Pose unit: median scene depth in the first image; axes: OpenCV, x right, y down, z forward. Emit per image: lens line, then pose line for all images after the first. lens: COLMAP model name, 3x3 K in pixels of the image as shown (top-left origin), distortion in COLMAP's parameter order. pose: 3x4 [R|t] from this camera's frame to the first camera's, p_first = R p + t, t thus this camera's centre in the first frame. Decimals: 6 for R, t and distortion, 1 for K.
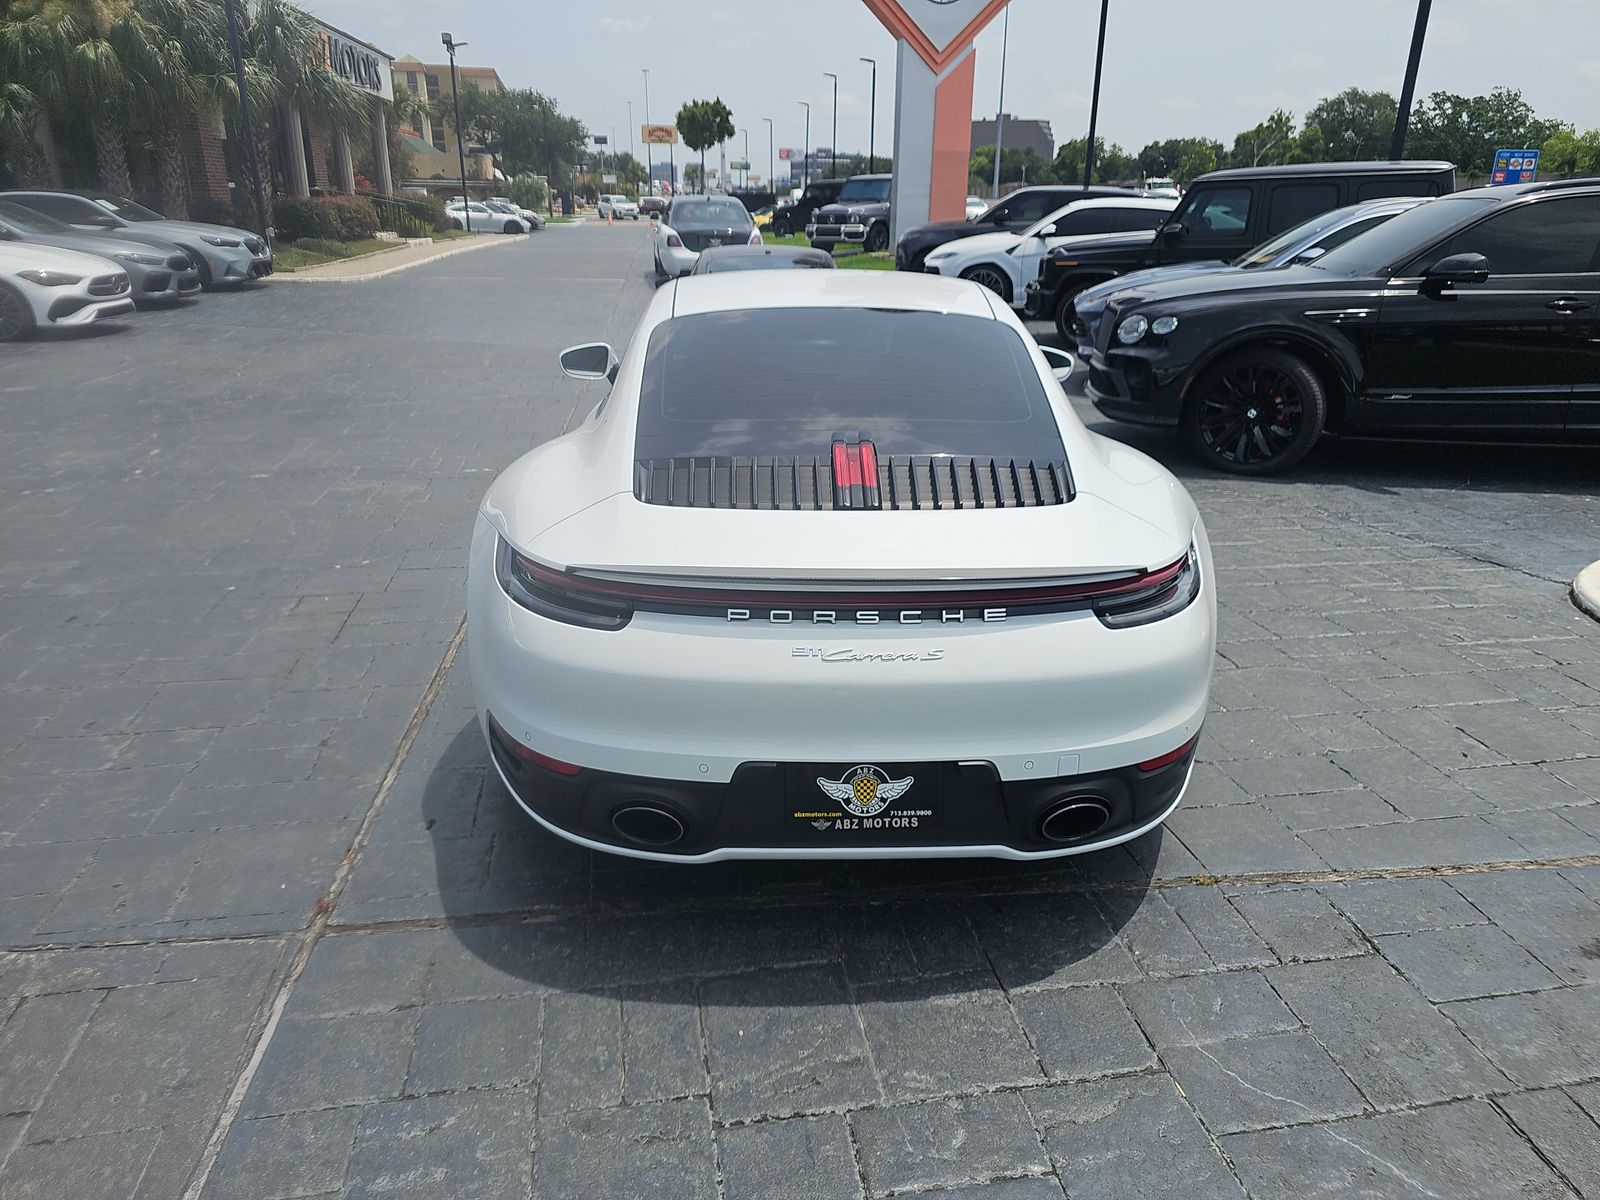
lens RADIAL K [[1064.7, 0, 804.0], [0, 1064.7, 606.2], [0, 0, 1]] dist [0.020332, -0.014501]
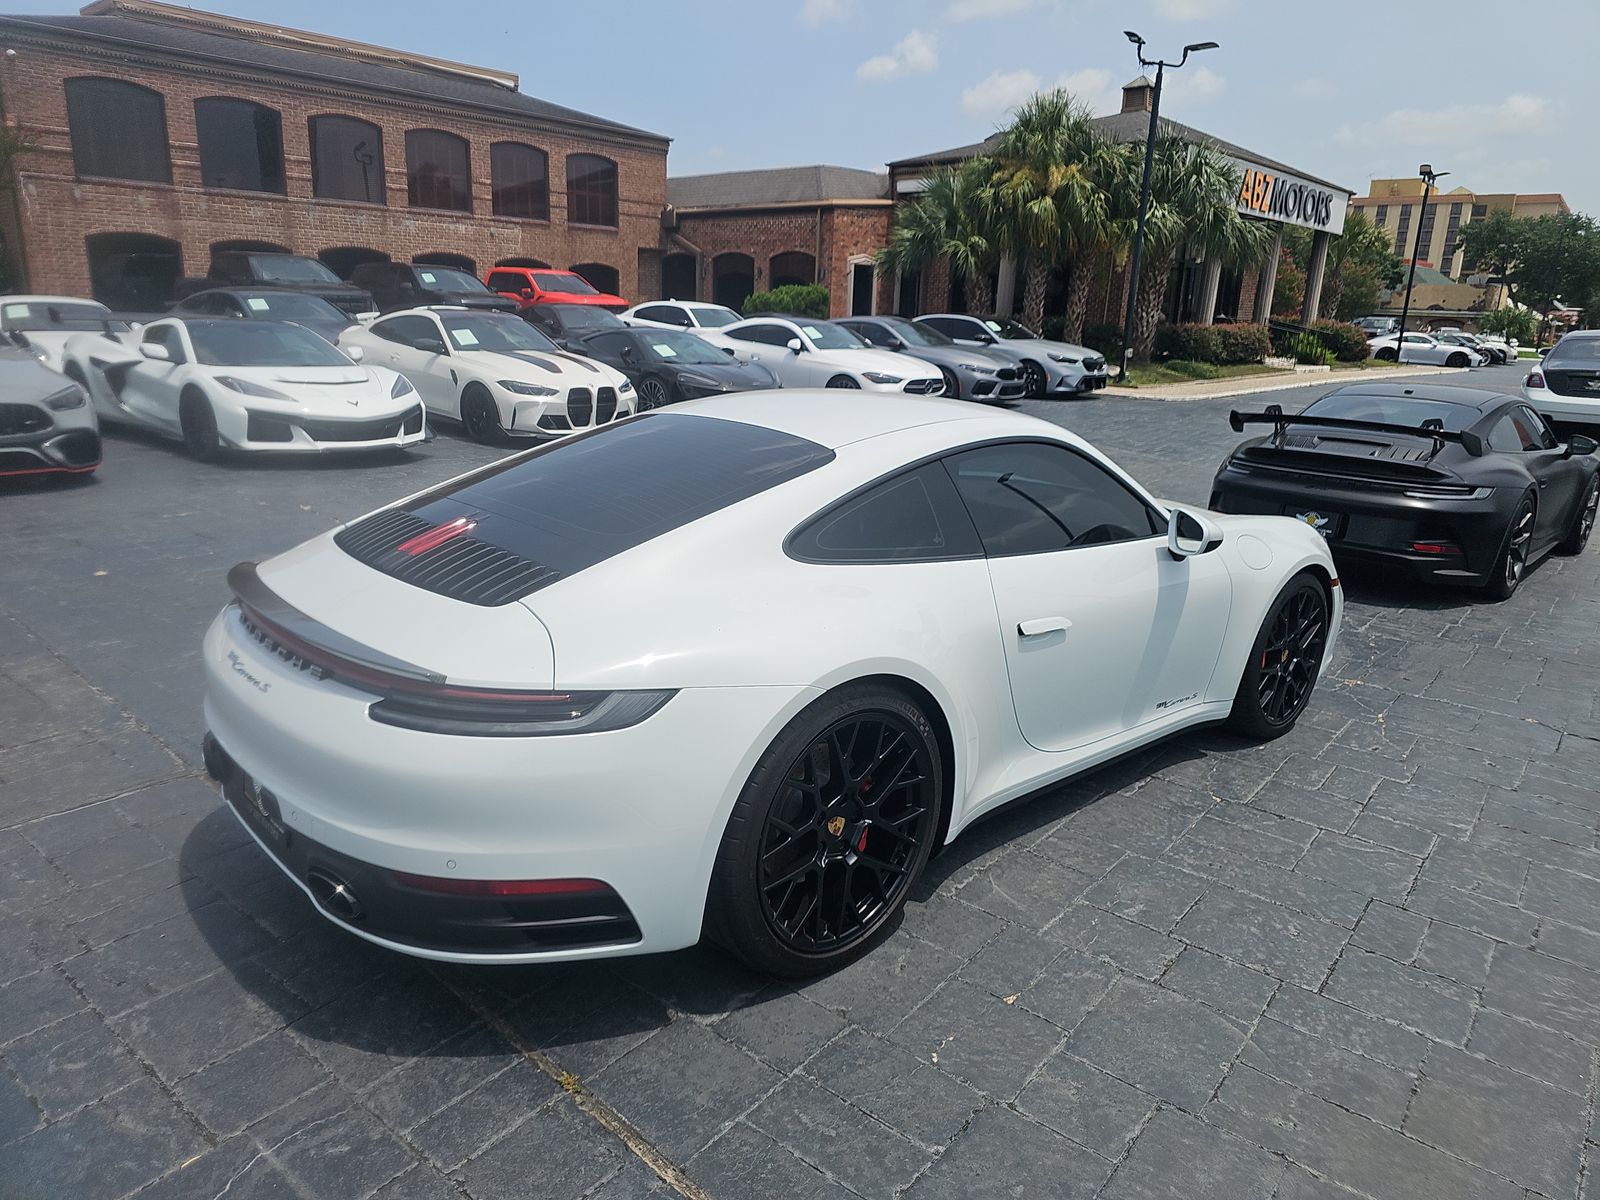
lens RADIAL K [[1064.7, 0, 817.3], [0, 1064.7, 588.5], [0, 0, 1]] dist [0.020332, -0.014501]
pose [[0.656942, 0.202601, -0.726209, 0.158683], [-0.290921, 0.956740, 0.003744, -0.027941], [0.695552, 0.208810, 0.687464, 0.070497]]
